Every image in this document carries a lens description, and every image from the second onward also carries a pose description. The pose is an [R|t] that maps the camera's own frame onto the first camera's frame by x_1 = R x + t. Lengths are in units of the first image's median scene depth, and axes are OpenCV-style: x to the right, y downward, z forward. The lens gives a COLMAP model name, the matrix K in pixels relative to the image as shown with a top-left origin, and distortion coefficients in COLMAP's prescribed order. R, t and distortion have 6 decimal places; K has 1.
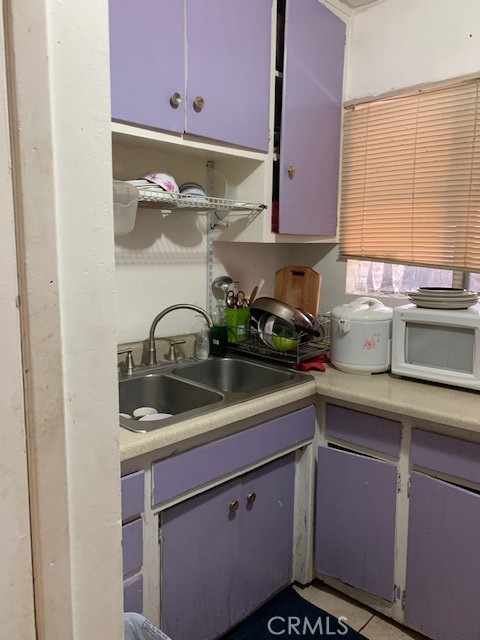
lens RADIAL K [[492.4, 0, 237.5], [0, 492.4, 316.3], [0, 0, 1]] dist [0.041333, -0.032309]
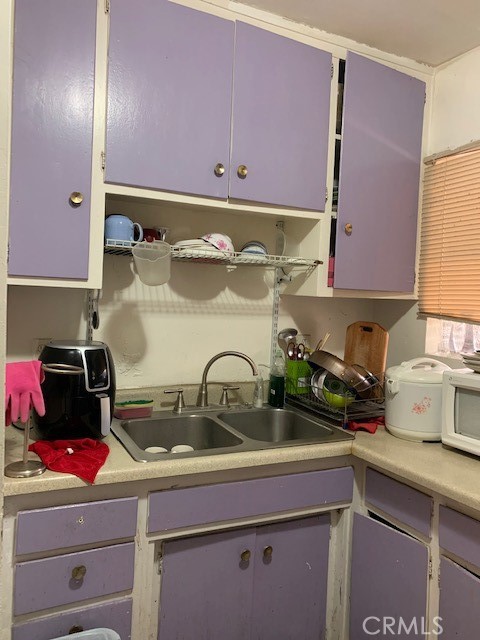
lens RADIAL K [[492.4, 0, 237.5], [0, 492.4, 316.3], [0, 0, 1]] dist [0.041333, -0.032309]
pose [[0.938251, 0.039084, -0.343739, 0.252737], [-0.076067, 0.992589, -0.094769, -0.000909], [0.337488, 0.115064, 0.934271, -0.002431]]
